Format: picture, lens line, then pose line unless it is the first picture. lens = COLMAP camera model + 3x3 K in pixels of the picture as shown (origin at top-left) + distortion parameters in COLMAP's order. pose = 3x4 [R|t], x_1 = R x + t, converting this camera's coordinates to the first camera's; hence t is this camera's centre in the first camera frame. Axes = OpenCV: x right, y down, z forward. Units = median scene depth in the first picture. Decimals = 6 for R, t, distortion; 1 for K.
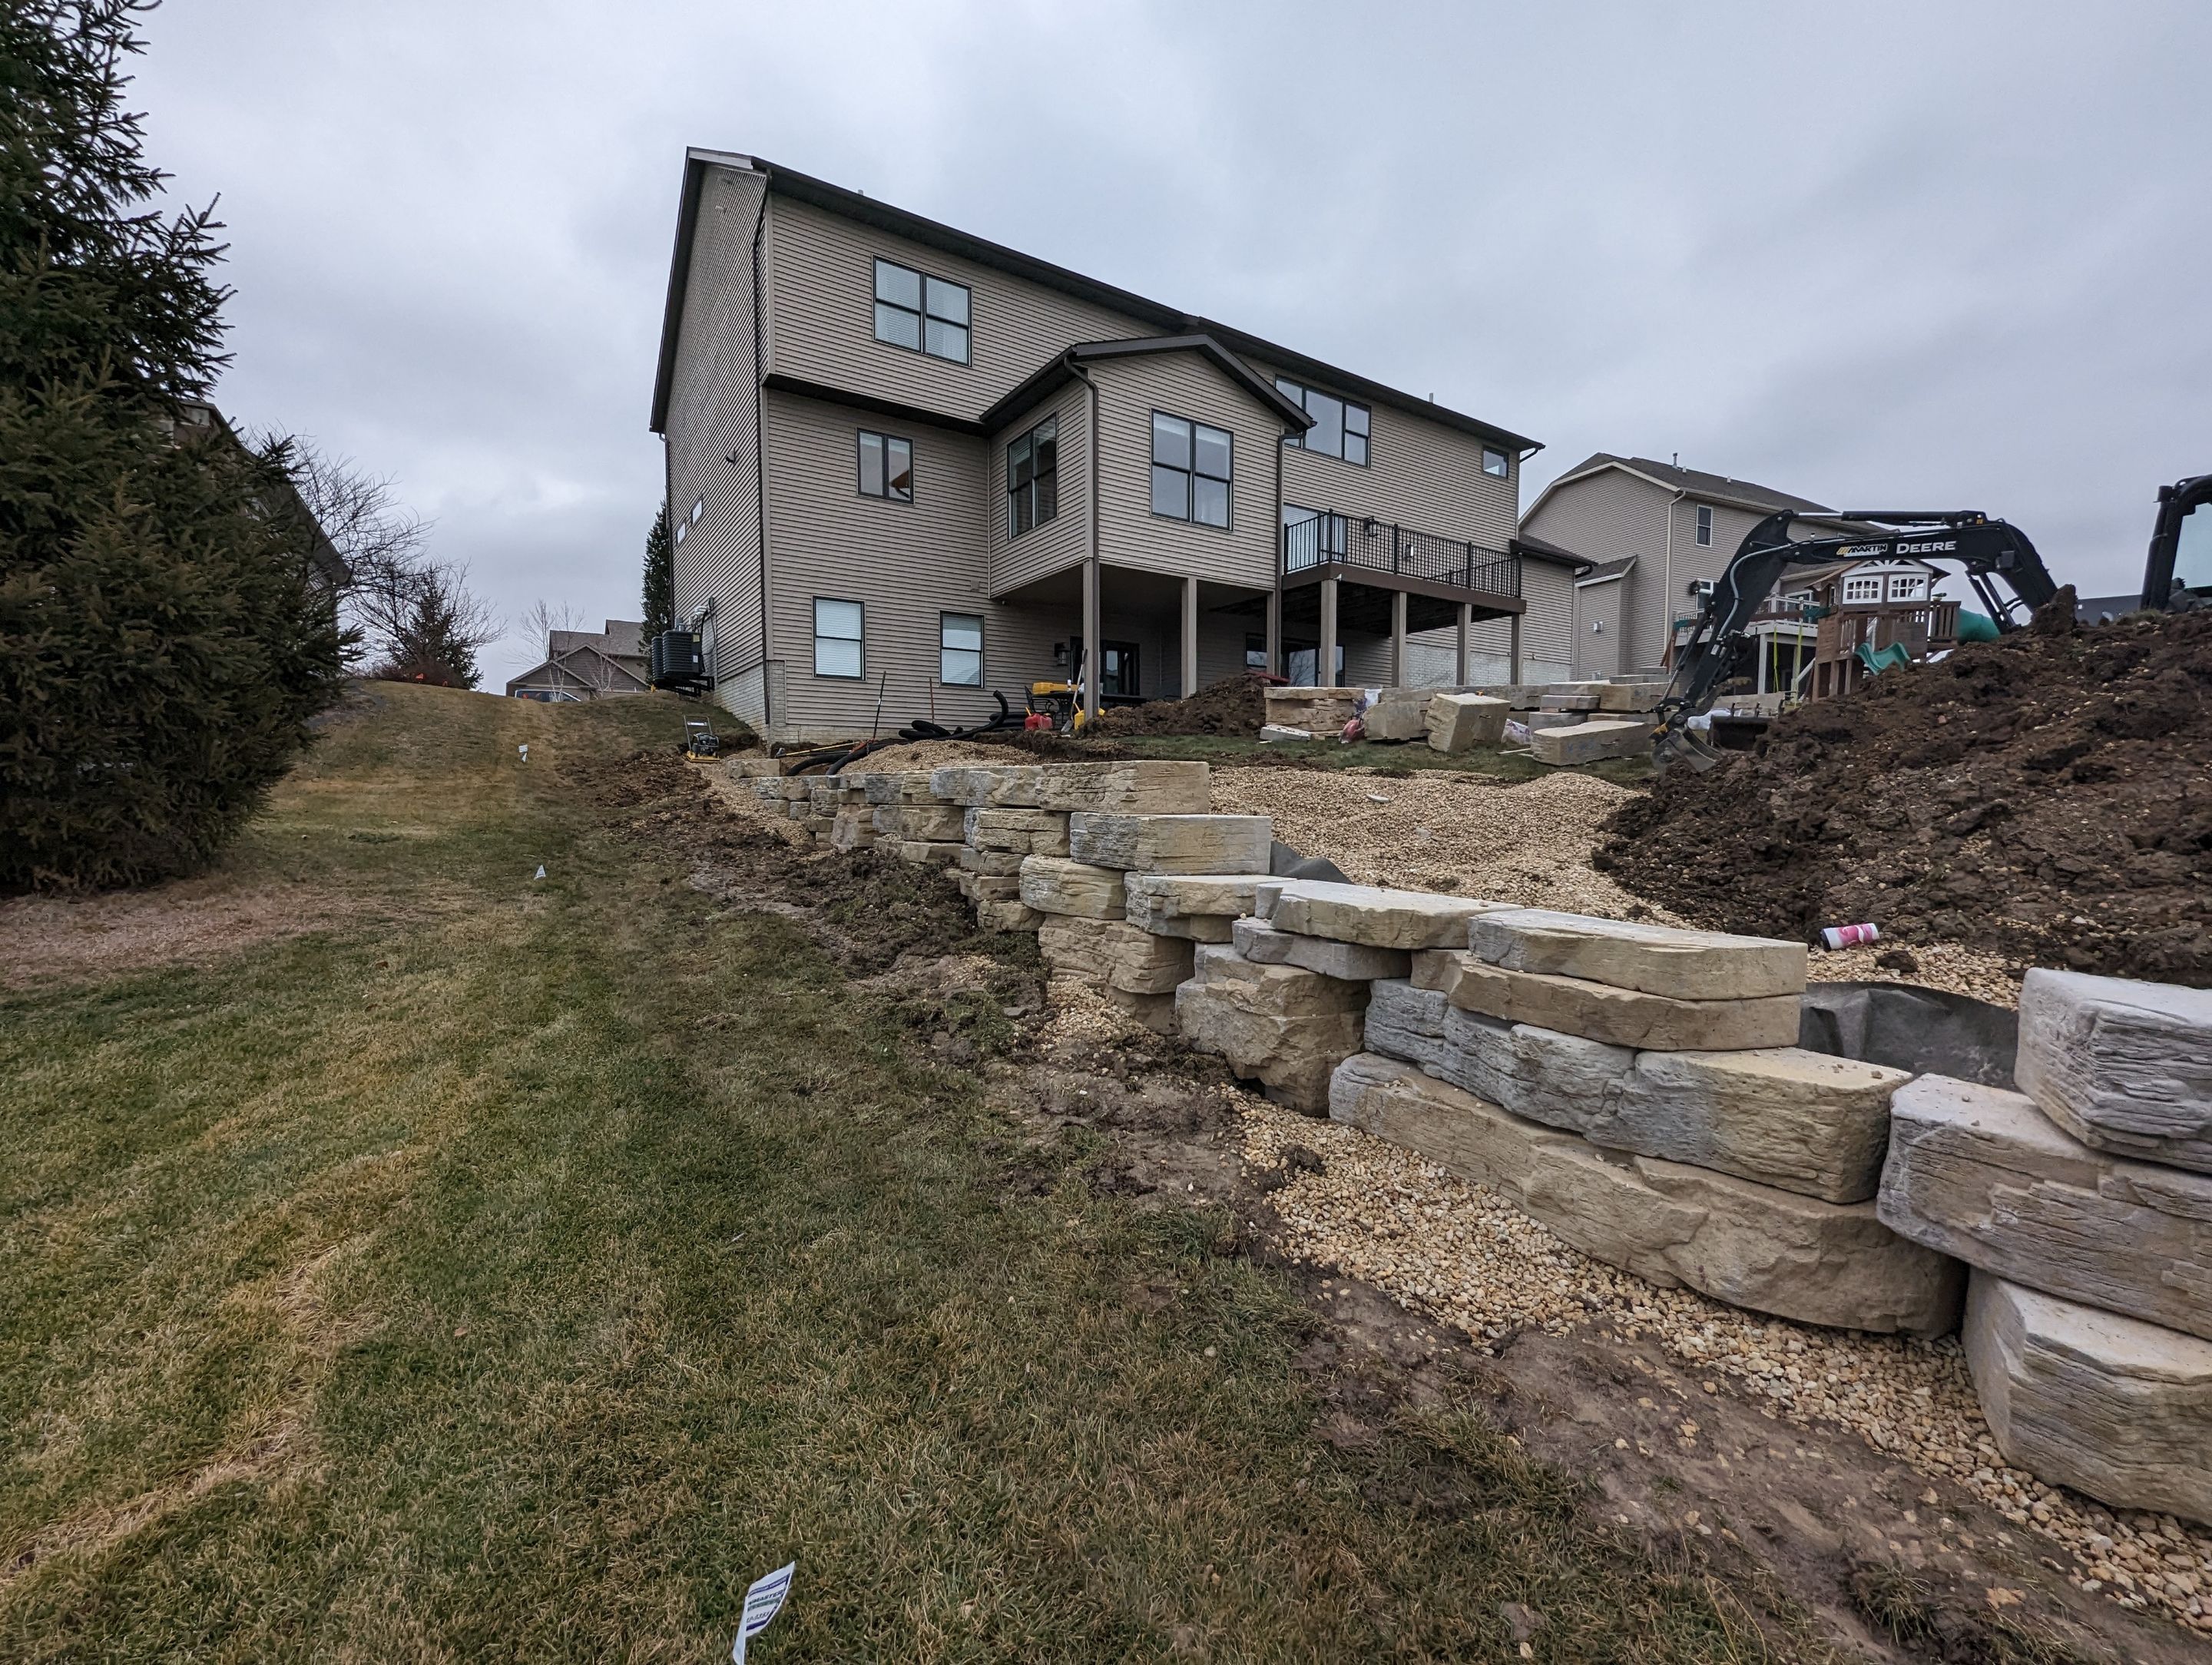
lens RADIAL K [[924.6, 0, 1119.0], [0, 924.6, 835.0], [0, 0, 1]] dist [0.001294, -0.000285]
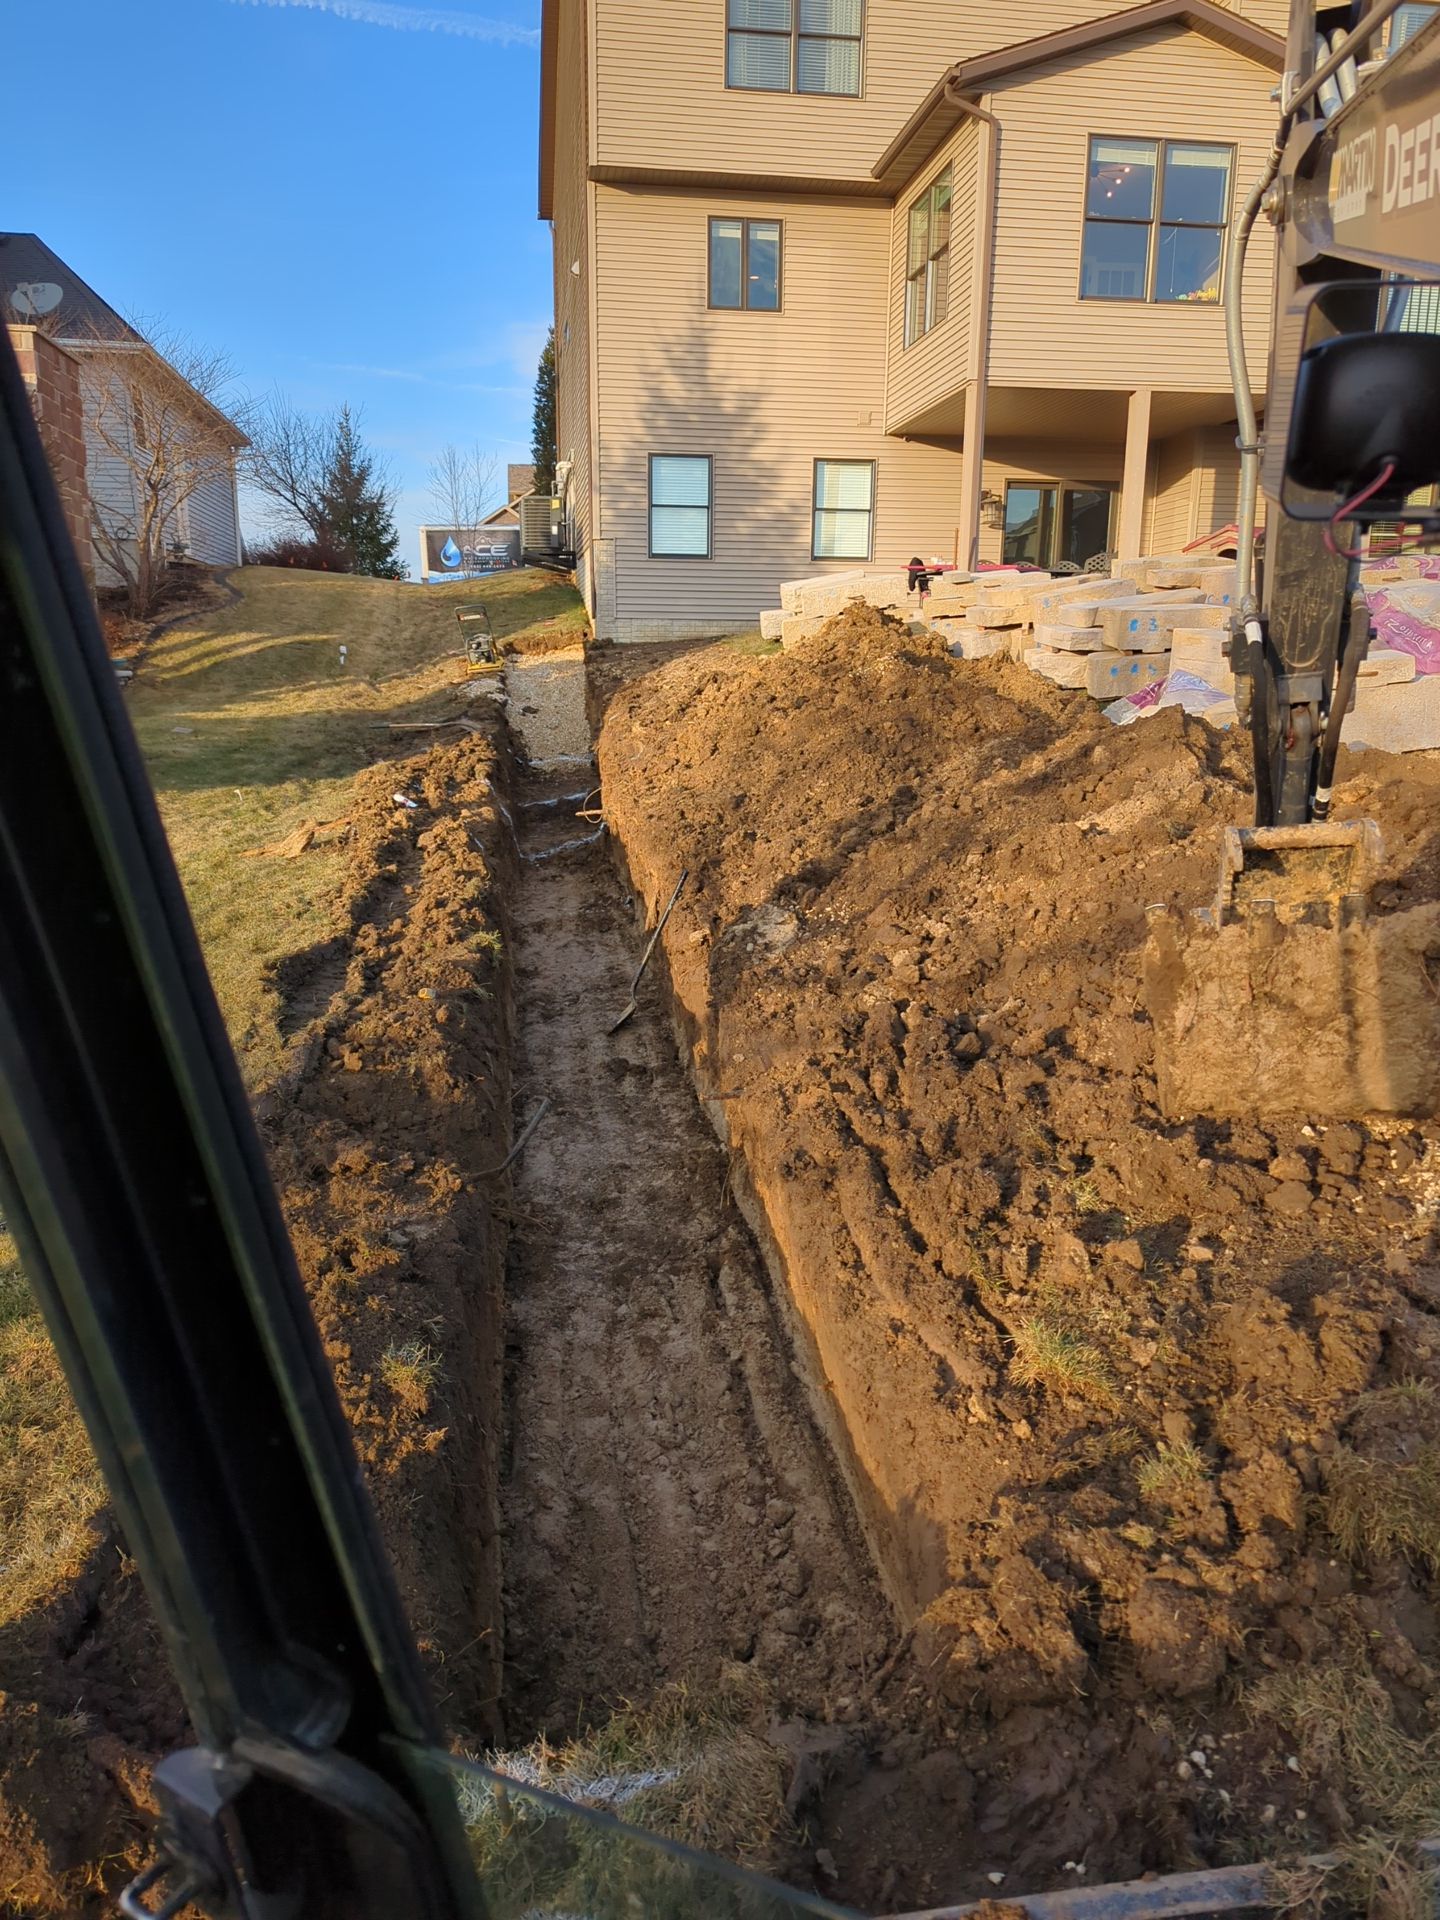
lens RADIAL K [[1339.5, 0, 720.0], [0, 1339.5, 960.0], [0, 0, 1]] dist [0.068153, -0.061685]
pose [[0.910643, 0.093603, -0.402452, 0.234114], [-0.026519, 0.985235, 0.169141, -0.022105], [0.412342, -0.143355, 0.899680, -0.098579]]
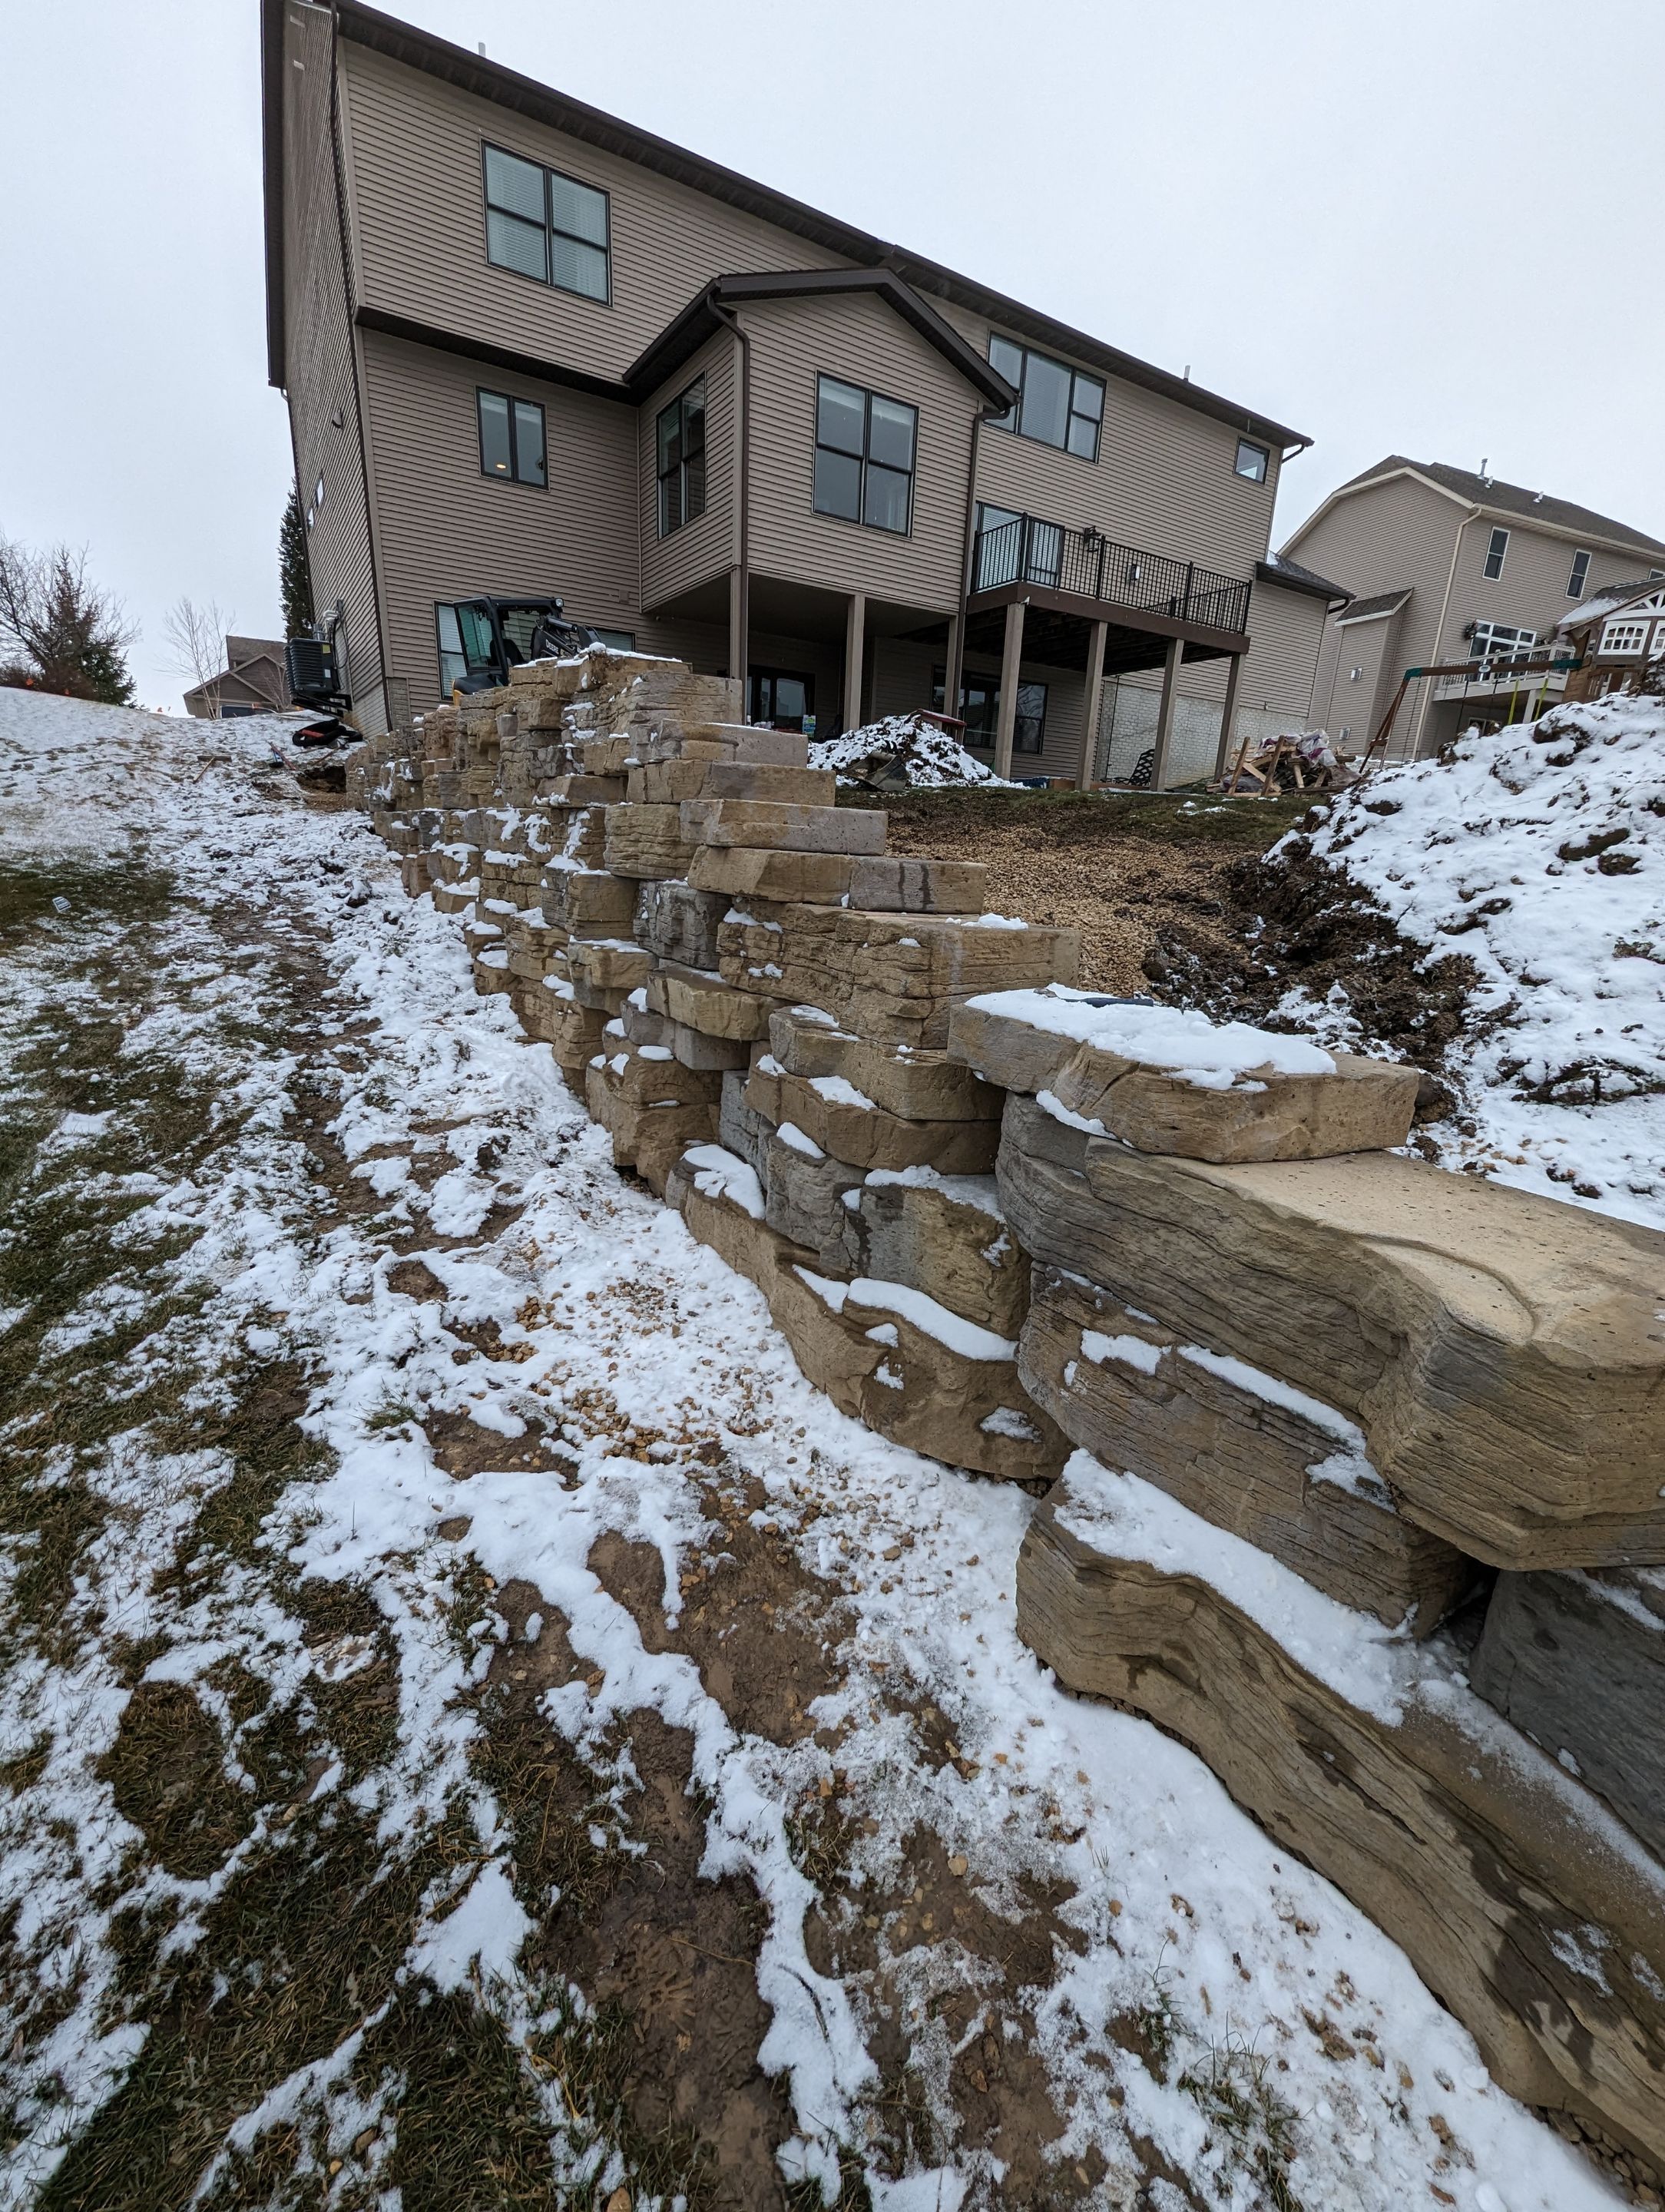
lens RADIAL K [[922.8, 0, 830.2], [0, 922.8, 1113.9], [0, 0, 1]] dist [0.001378, -0.000012]
pose [[0.999002, 0.043224, -0.011279, 0.080529], [-0.039322, 0.970698, 0.237065, -0.003900], [0.021195, -0.236384, 0.971428, 0.021650]]
